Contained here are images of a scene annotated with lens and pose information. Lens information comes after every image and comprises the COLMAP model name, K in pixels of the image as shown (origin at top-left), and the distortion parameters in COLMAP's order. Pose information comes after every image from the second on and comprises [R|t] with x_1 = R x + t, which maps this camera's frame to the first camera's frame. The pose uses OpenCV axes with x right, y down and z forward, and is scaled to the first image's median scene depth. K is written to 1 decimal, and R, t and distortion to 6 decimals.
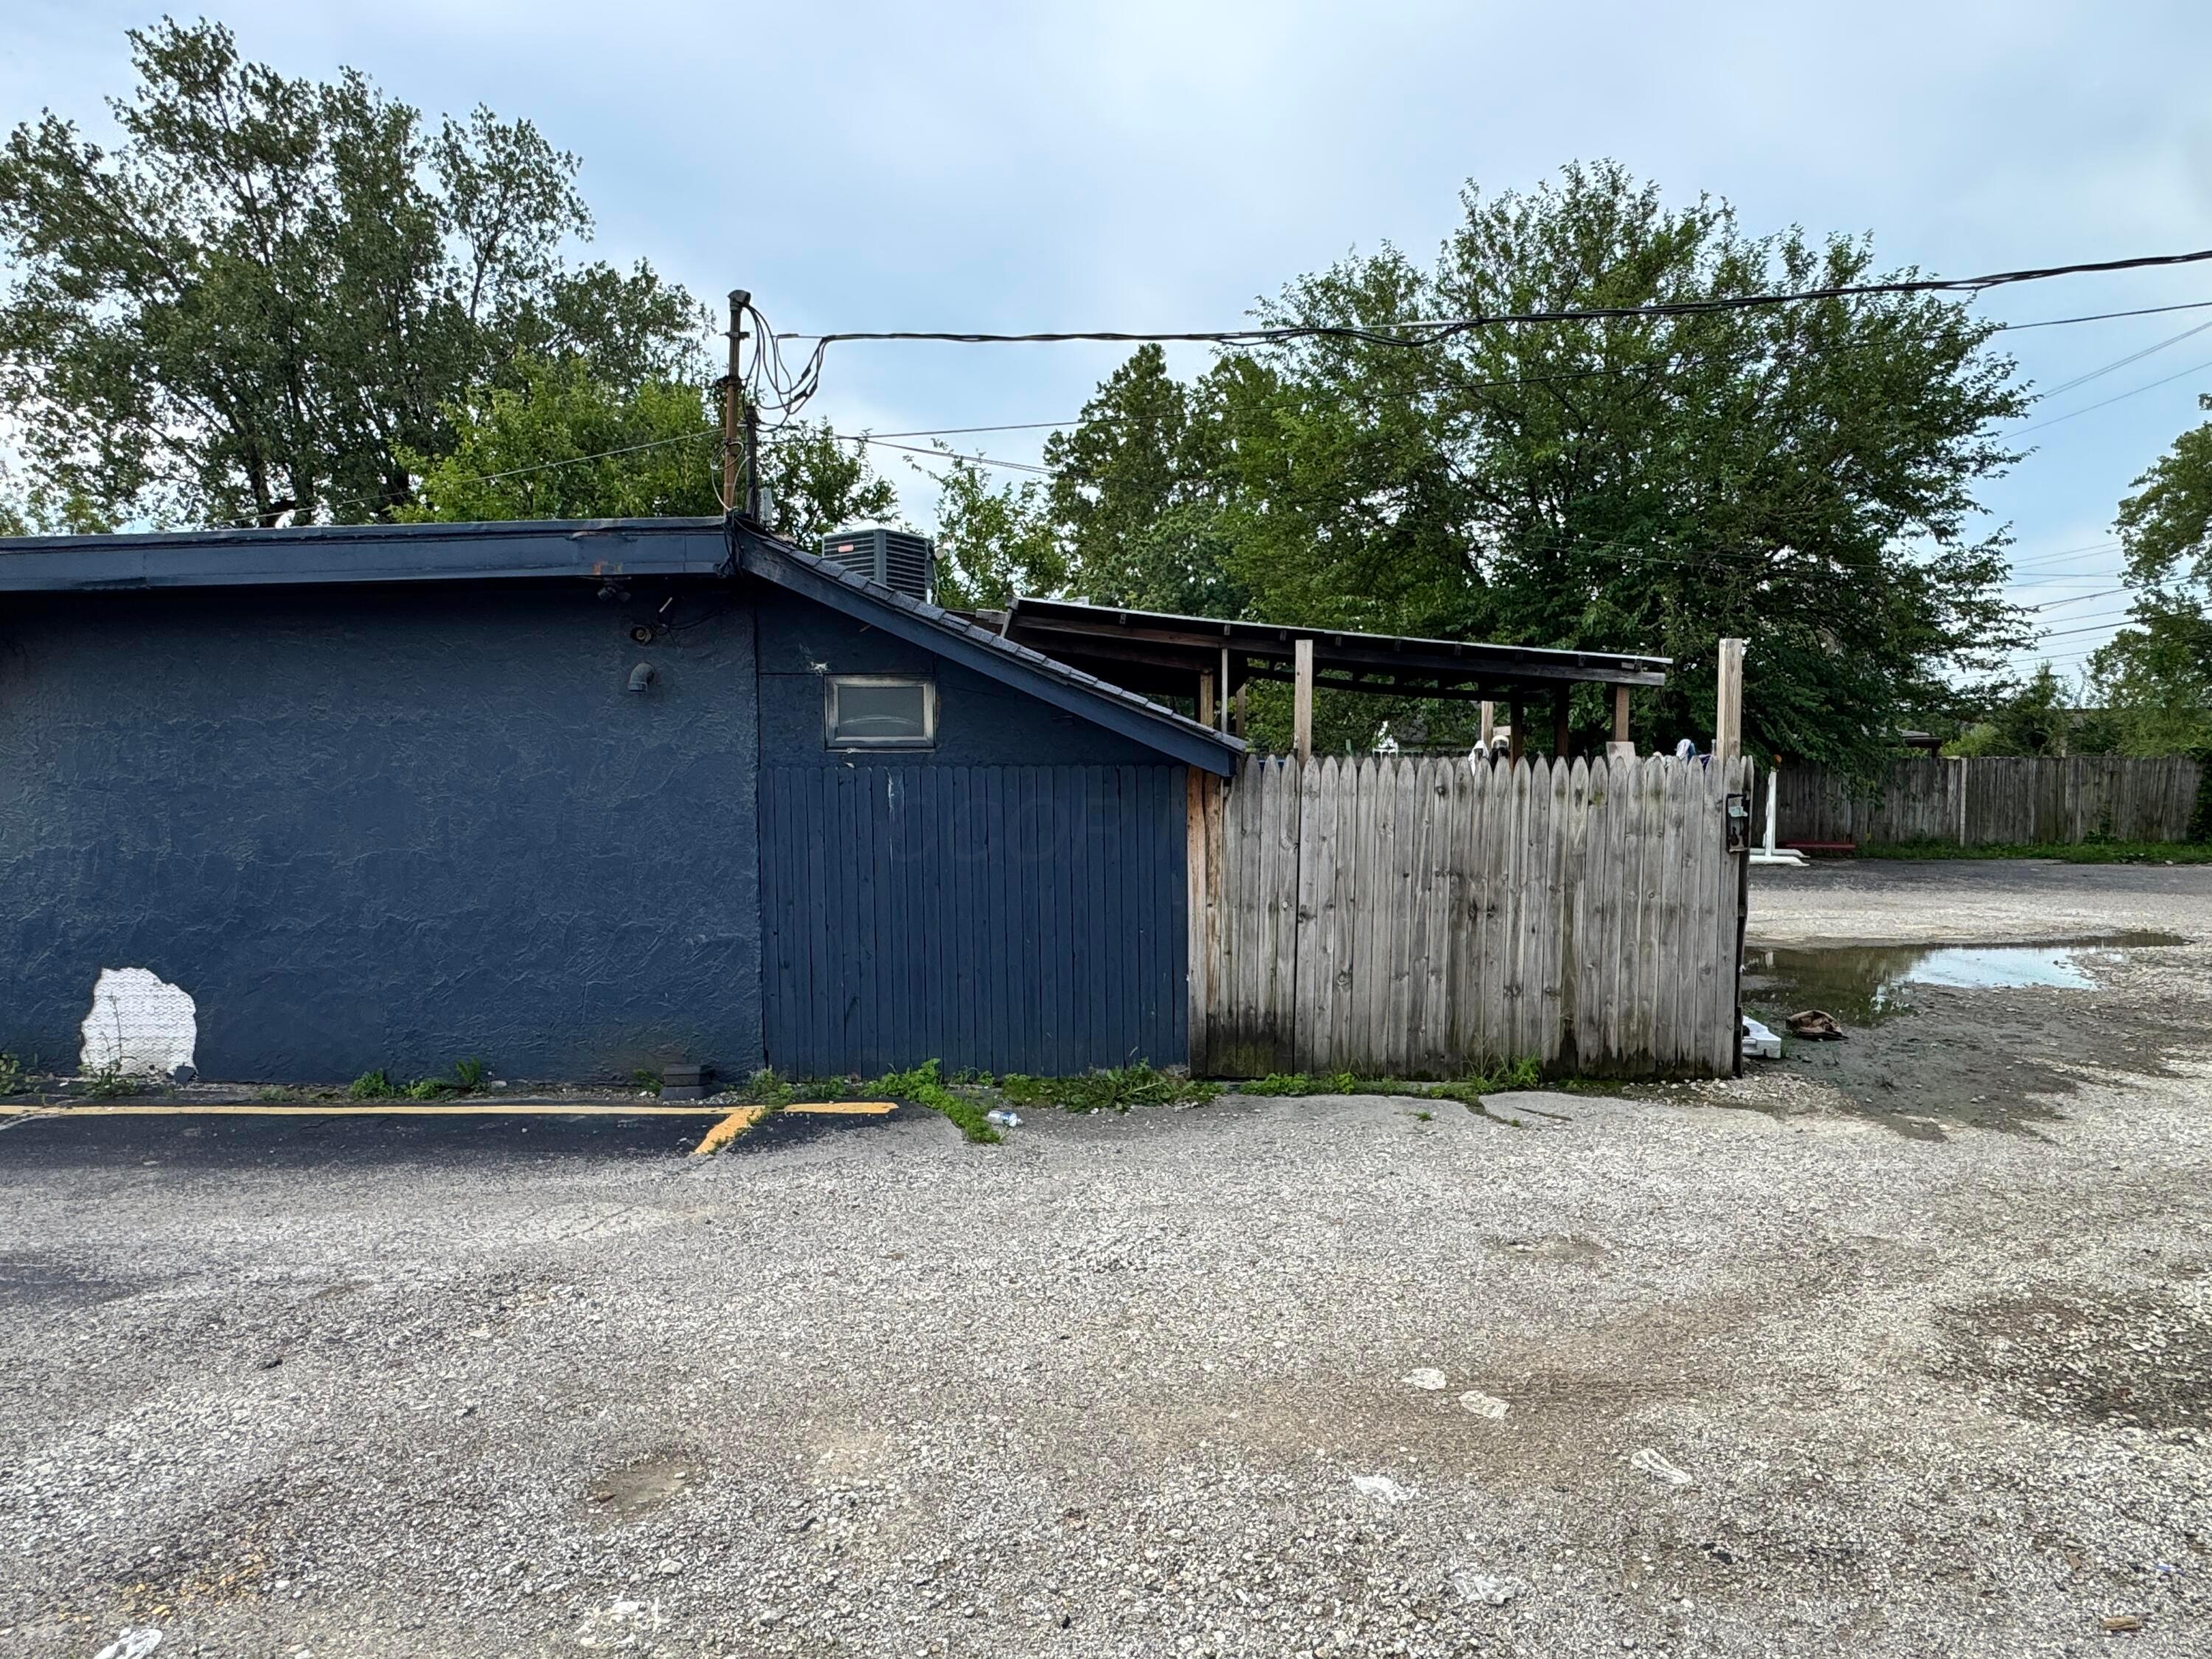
lens RADIAL K [[1295.0, 0, 1099.8], [0, 1295.0, 834.9], [0, 0, 1]] dist [-0.006478, -0.002977]
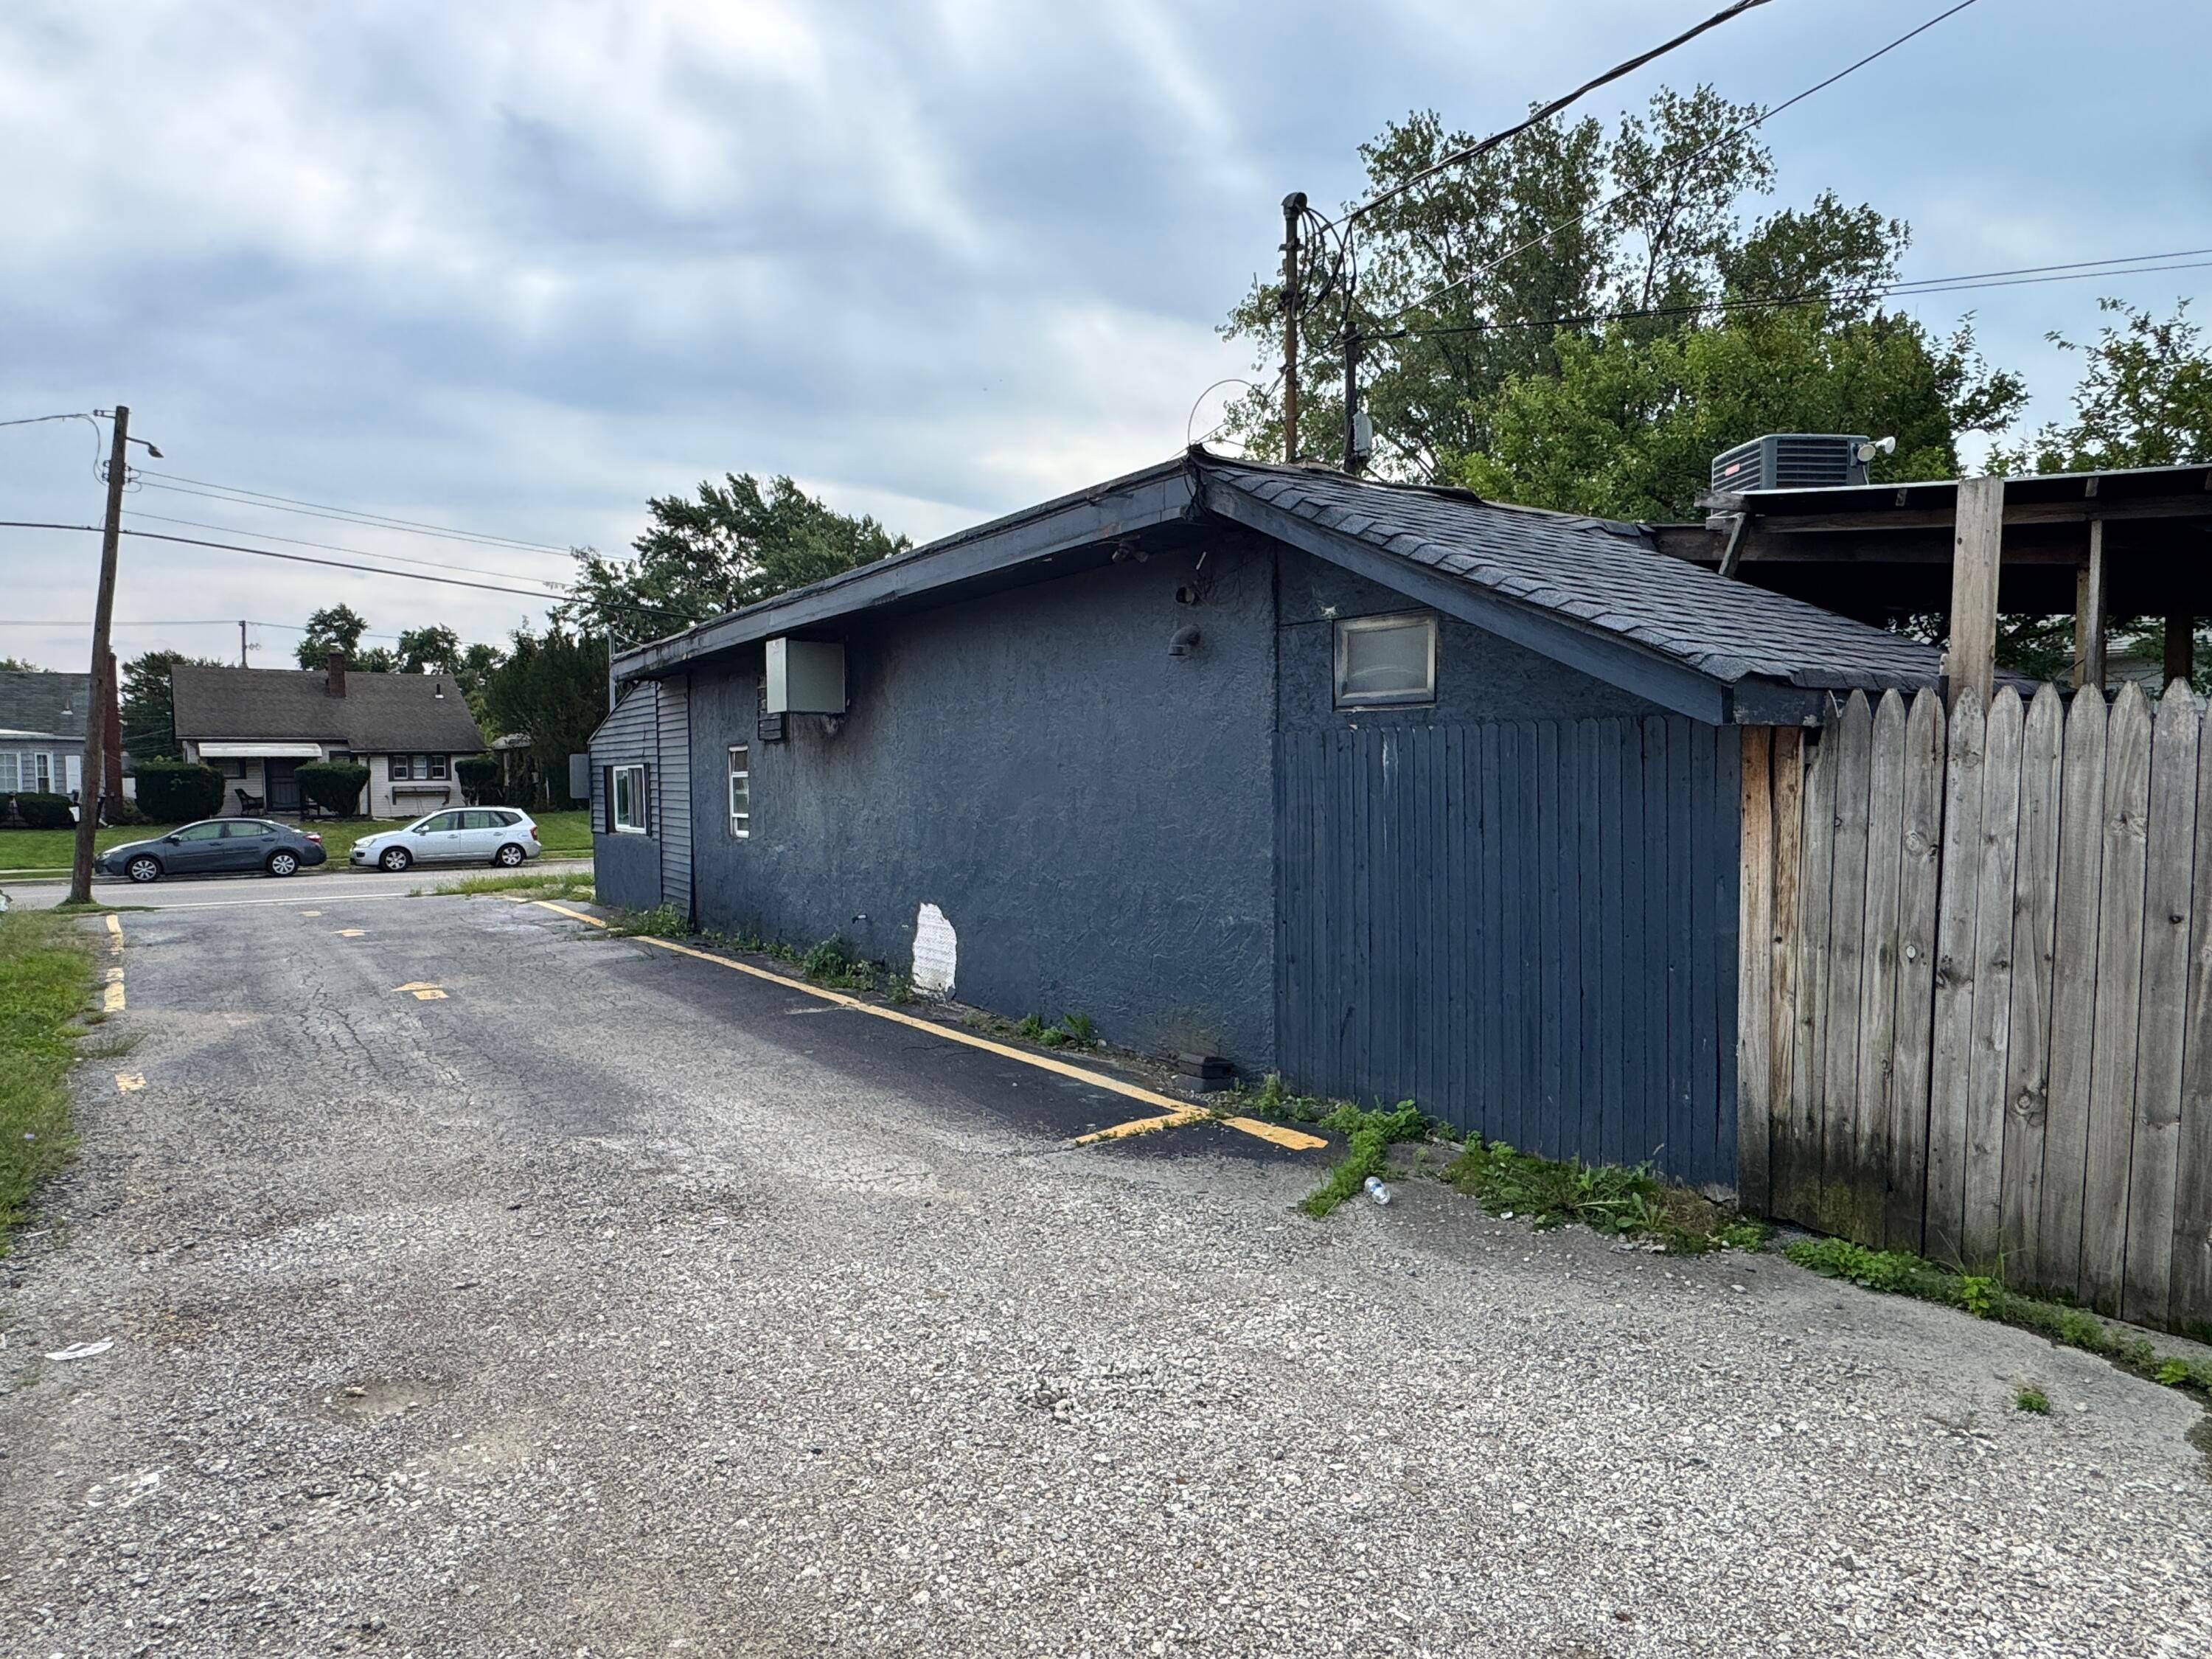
lens RADIAL K [[1295.0, 0, 1105.8], [0, 1295.0, 839.2], [0, 0, 1]] dist [-0.006478, -0.002977]
pose [[0.616536, 0.041483, -0.786233, 0.365354], [-0.036308, 0.999047, 0.024240, 0.003355], [0.786489, 0.013602, 0.617455, 0.368505]]
